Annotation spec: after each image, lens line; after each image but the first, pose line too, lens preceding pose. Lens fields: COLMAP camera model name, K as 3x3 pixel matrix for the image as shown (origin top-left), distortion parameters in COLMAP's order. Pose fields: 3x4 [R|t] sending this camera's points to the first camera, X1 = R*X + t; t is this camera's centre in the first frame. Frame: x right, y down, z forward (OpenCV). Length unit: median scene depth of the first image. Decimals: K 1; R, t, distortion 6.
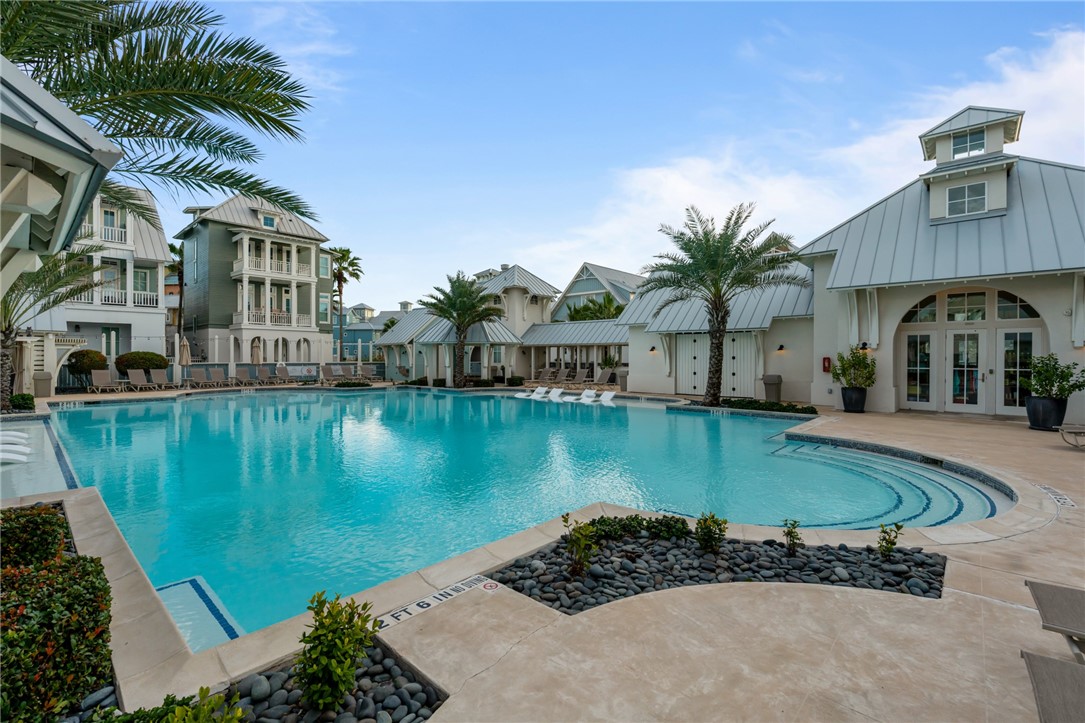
lens RADIAL K [[484.0, 0, 542.5], [0, 484.0, 361.5], [0, 0, 1]] dist [-0.000416, 0.000032]
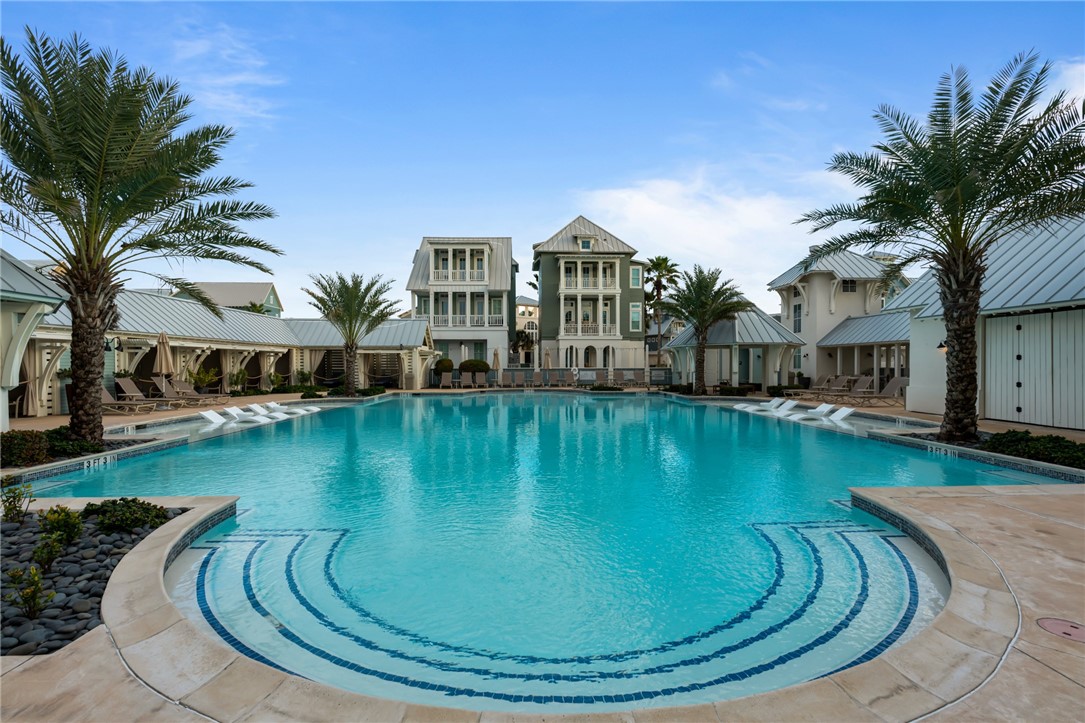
lens RADIAL K [[492.0, 0, 544.2], [0, 492.0, 369.3], [0, 0, 1]] dist [-0.000160, 0.000077]
pose [[0.706780, 0.001370, -0.707432, 0.258503], [-0.000709, 0.999999, 0.001228, 0.004847], [0.707433, -0.000366, 0.706780, 0.154122]]
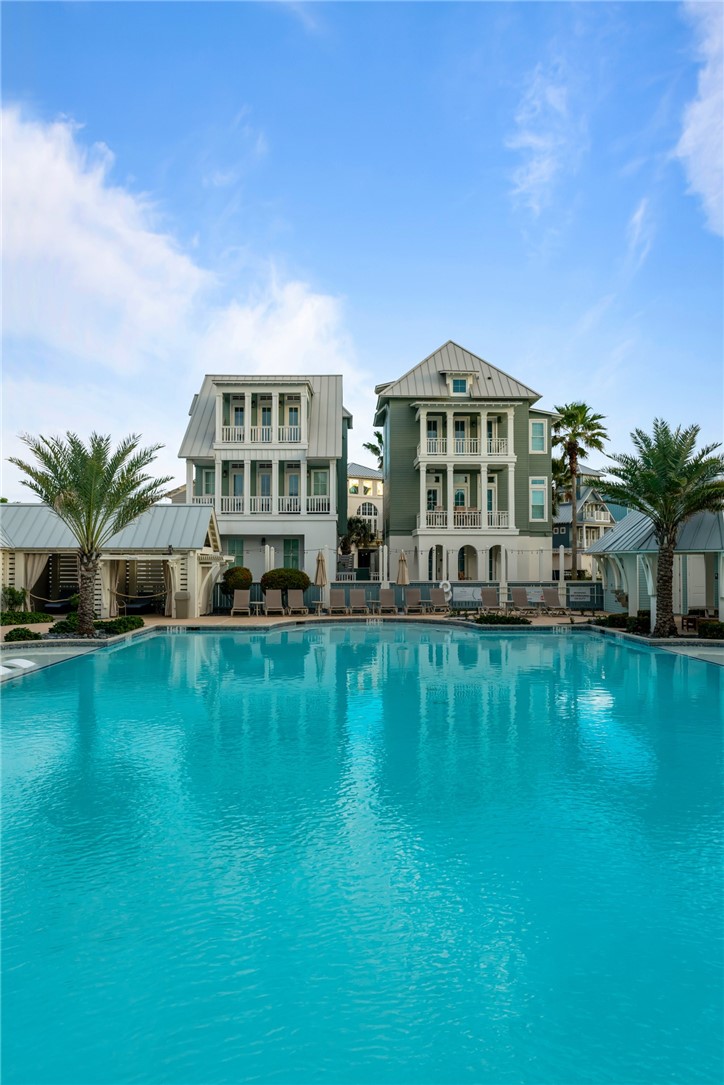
lens RADIAL K [[740.4, 0, 362.0], [0, 740.4, 542.5], [0, 0, 1]] dist [0.005137, 0.000990]
pose [[0.687559, -0.023798, -0.725738, 0.188323], [-0.004756, 0.999294, -0.037274, -0.016512], [0.726113, 0.029080, 0.686961, 0.190107]]
